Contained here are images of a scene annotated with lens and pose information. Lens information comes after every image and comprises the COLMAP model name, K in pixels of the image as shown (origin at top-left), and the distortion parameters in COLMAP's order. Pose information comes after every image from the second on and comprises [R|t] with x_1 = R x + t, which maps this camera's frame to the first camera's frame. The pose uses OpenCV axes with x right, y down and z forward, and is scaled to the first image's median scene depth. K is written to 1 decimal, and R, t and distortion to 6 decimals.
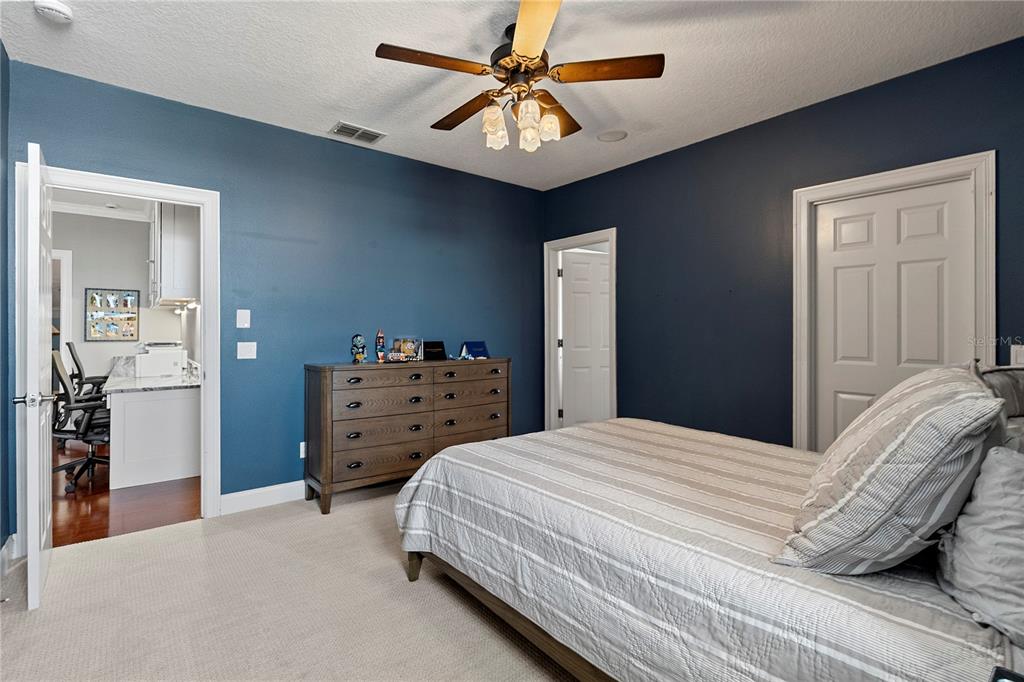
lens RADIAL K [[466.7, 0, 516.0], [0, 466.7, 334.6], [0, 0, 1]] dist [-0.002295, -0.000119]
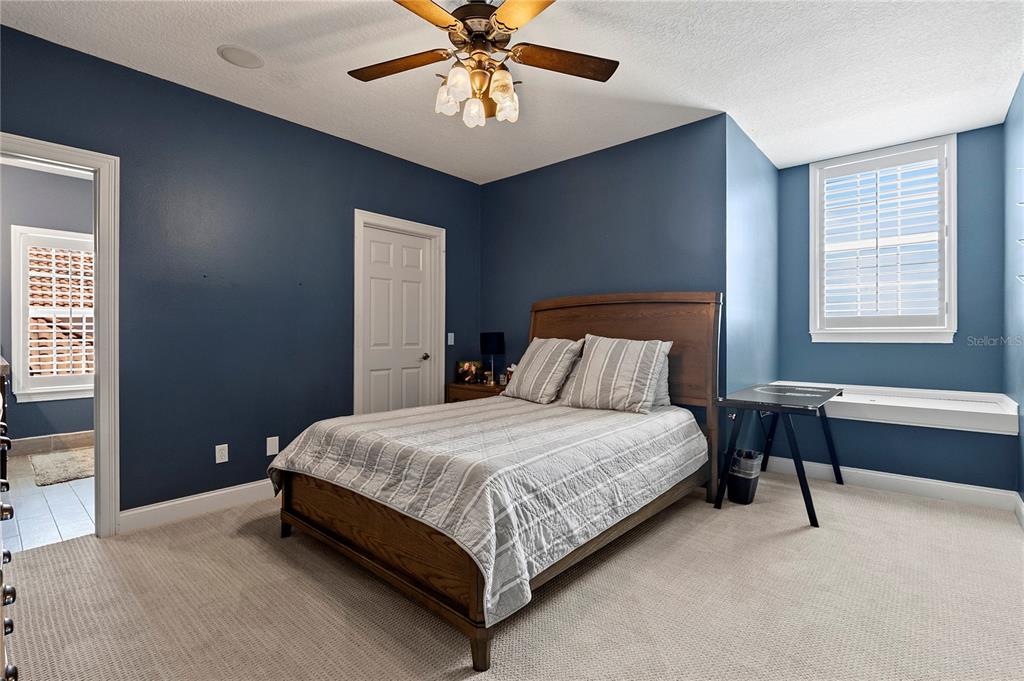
lens RADIAL K [[459.6, 0, 516.4], [0, 459.6, 337.0], [0, 0, 1]] dist [0.001329, -0.000146]
pose [[-0.149217, -0.009240, 0.988761, -1.056540], [0.002164, 0.999951, 0.009672, 0.025949], [-0.988802, 0.003583, -0.149190, 1.226321]]
